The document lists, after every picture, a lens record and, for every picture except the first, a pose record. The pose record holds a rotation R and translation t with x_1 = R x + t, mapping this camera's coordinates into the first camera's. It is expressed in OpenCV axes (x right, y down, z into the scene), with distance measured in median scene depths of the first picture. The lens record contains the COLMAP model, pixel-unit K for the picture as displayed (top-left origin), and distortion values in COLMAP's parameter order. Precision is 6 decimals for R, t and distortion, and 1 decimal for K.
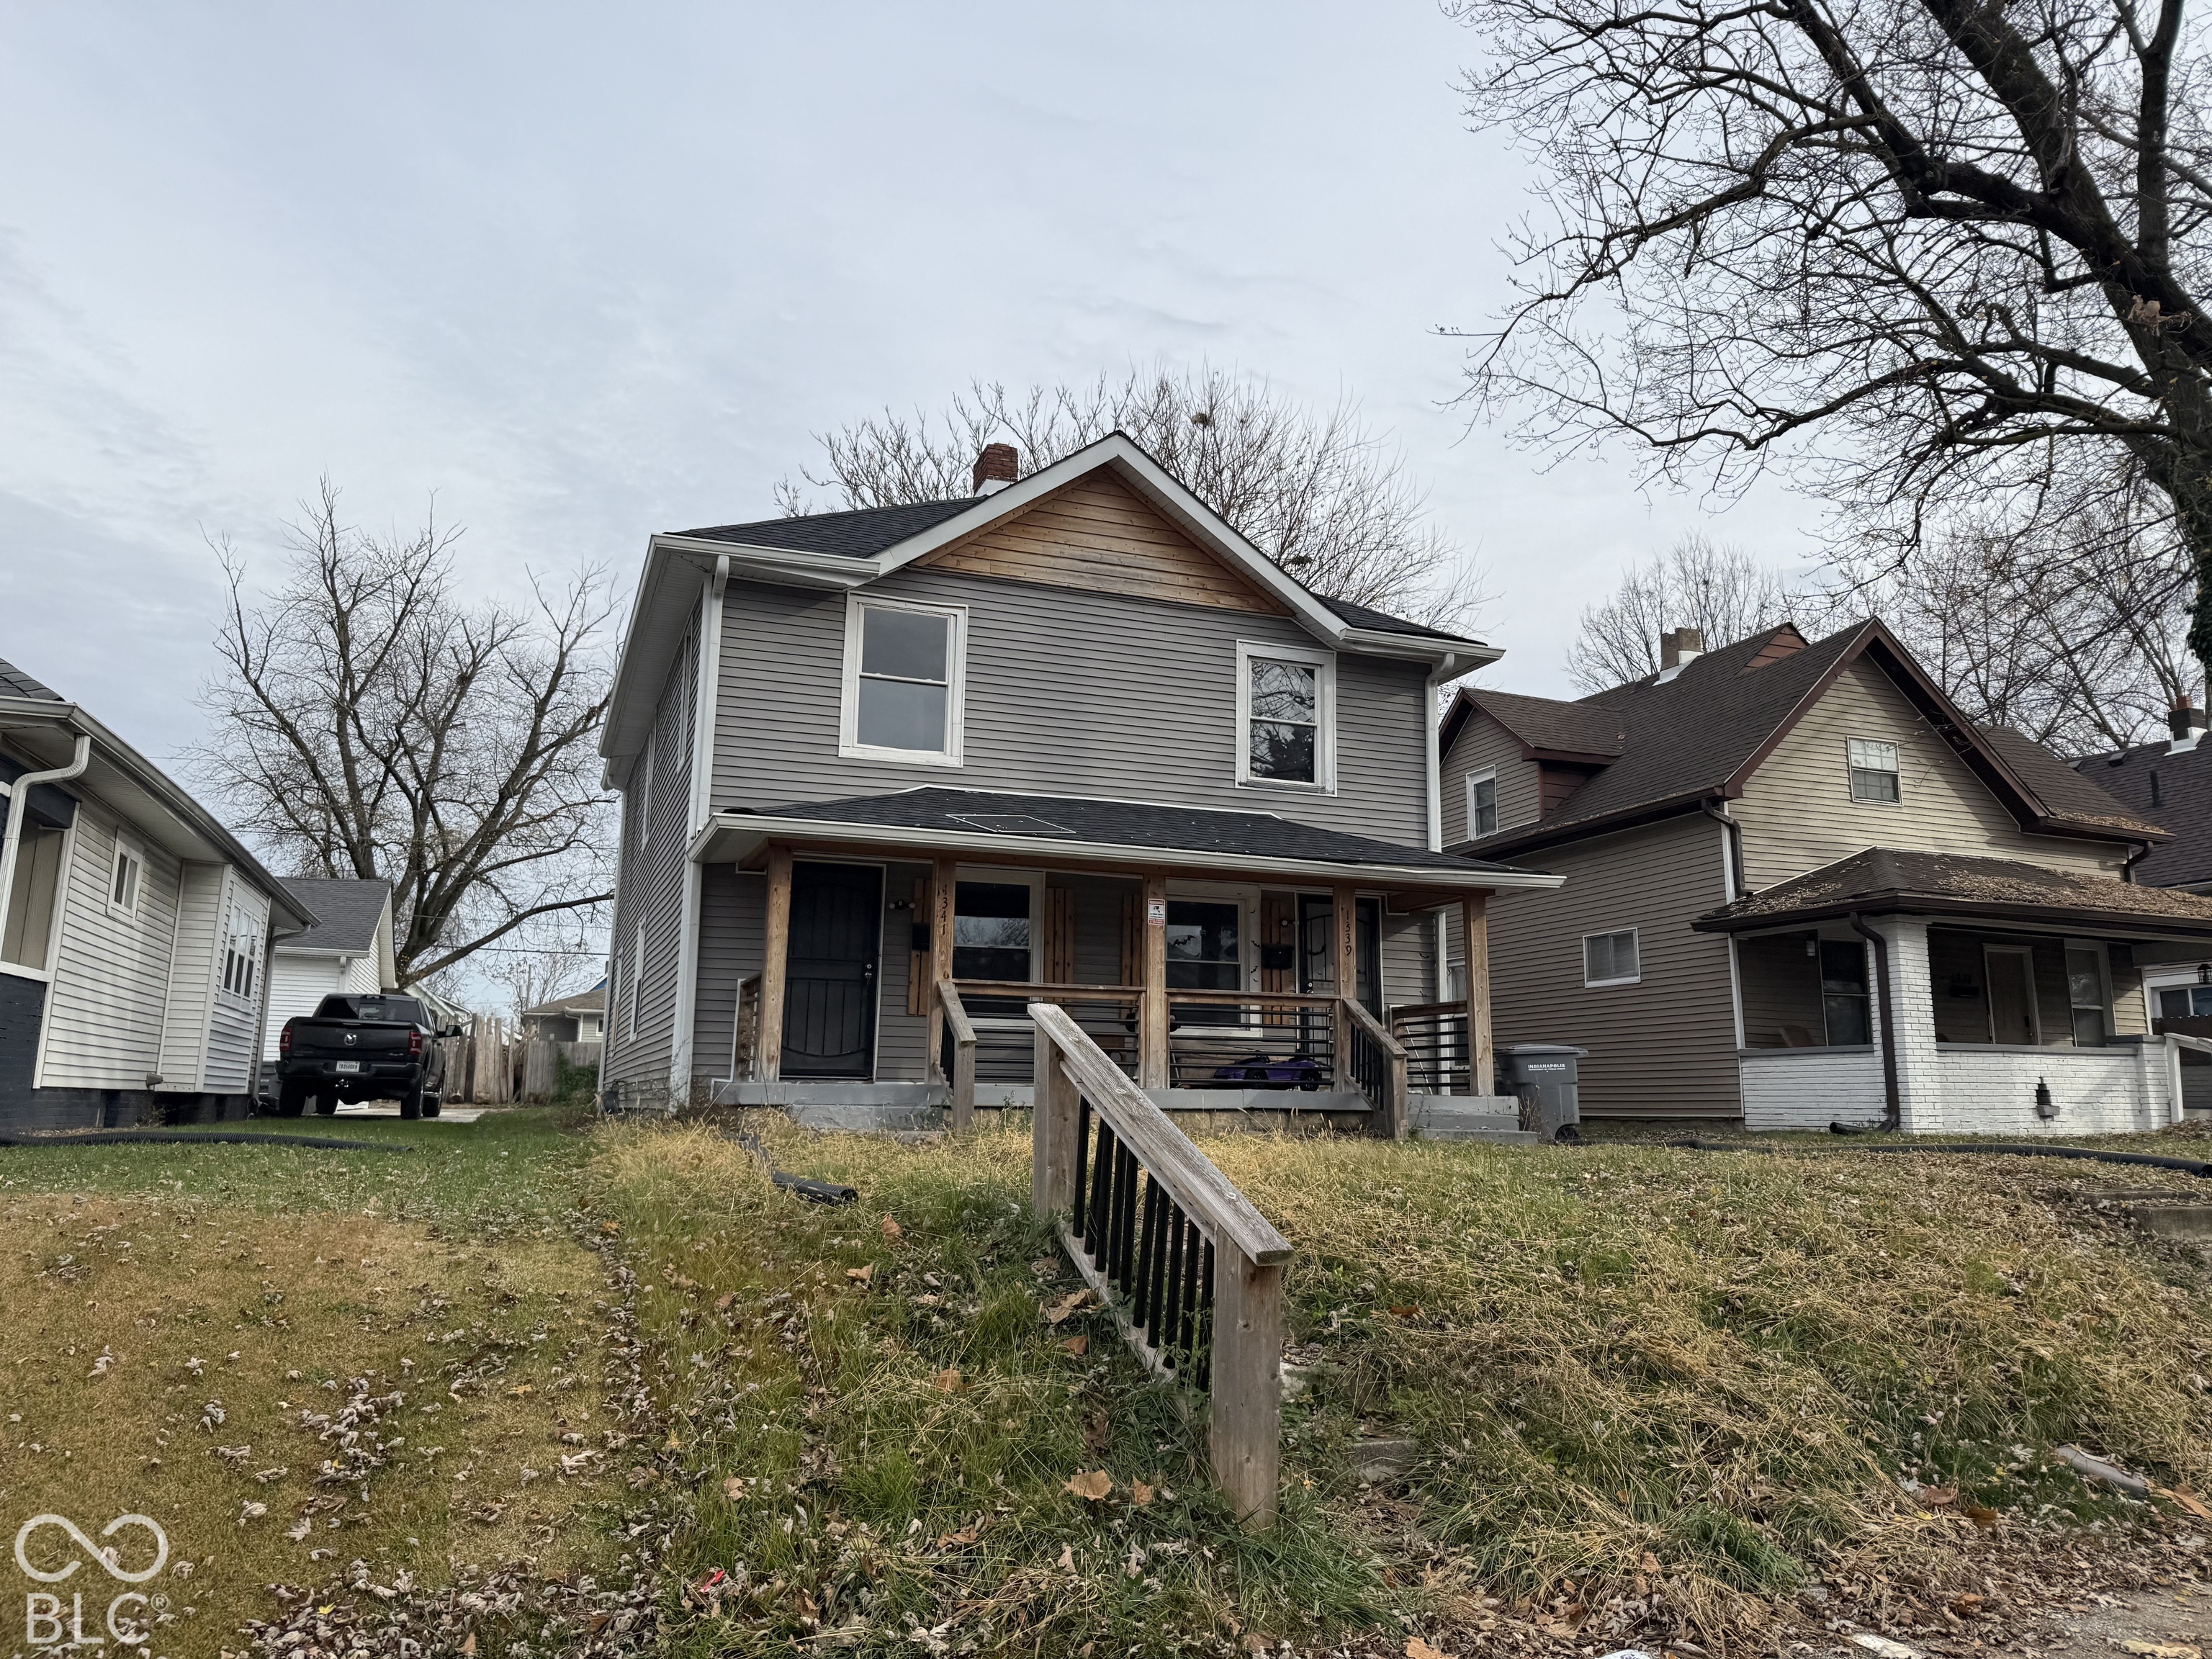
lens RADIAL K [[1552.3, 0, 1106.0], [0, 1552.3, 829.5], [0, 0, 1]] dist [0.128474, -0.192129]
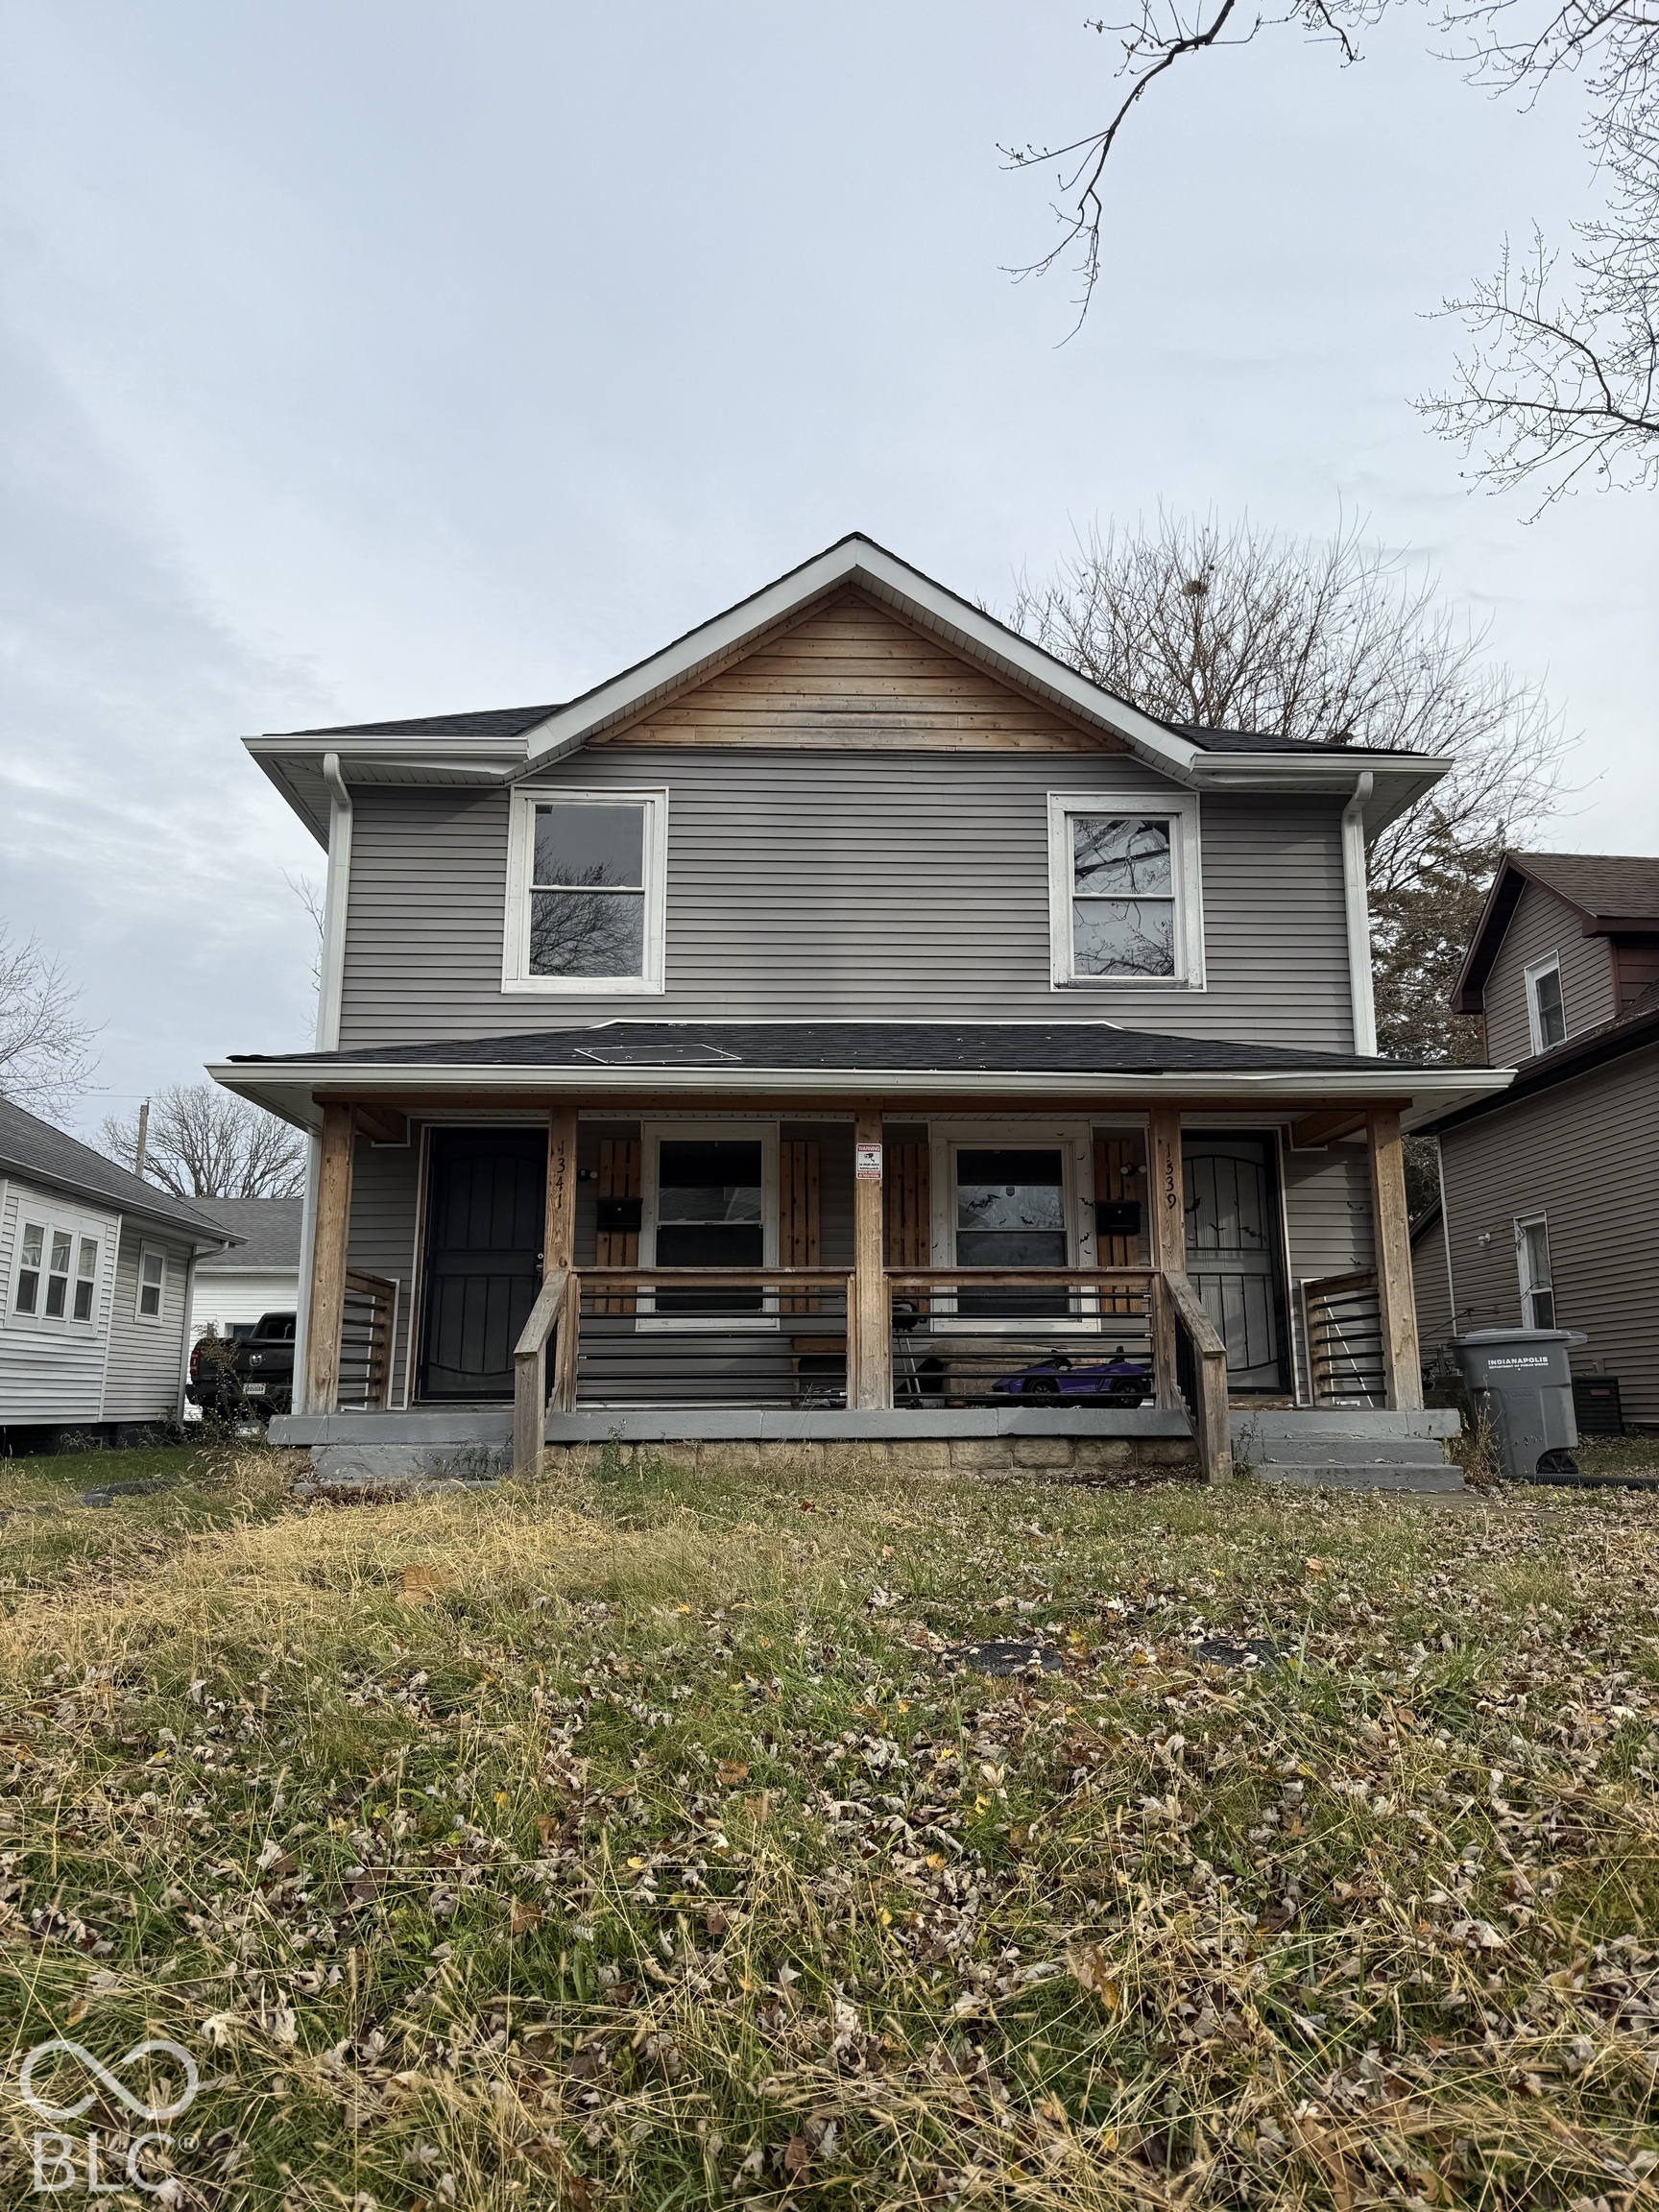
lens RADIAL K [[1552.3, 0, 829.5], [0, 1552.3, 1106.0], [0, 0, 1]] dist [0.128474, -0.192129]
pose [[0.952361, -0.074415, -0.295754, 0.202579], [0.070264, 0.997224, -0.024656, 0.038968], [0.296768, 0.002701, 0.954946, 0.274835]]
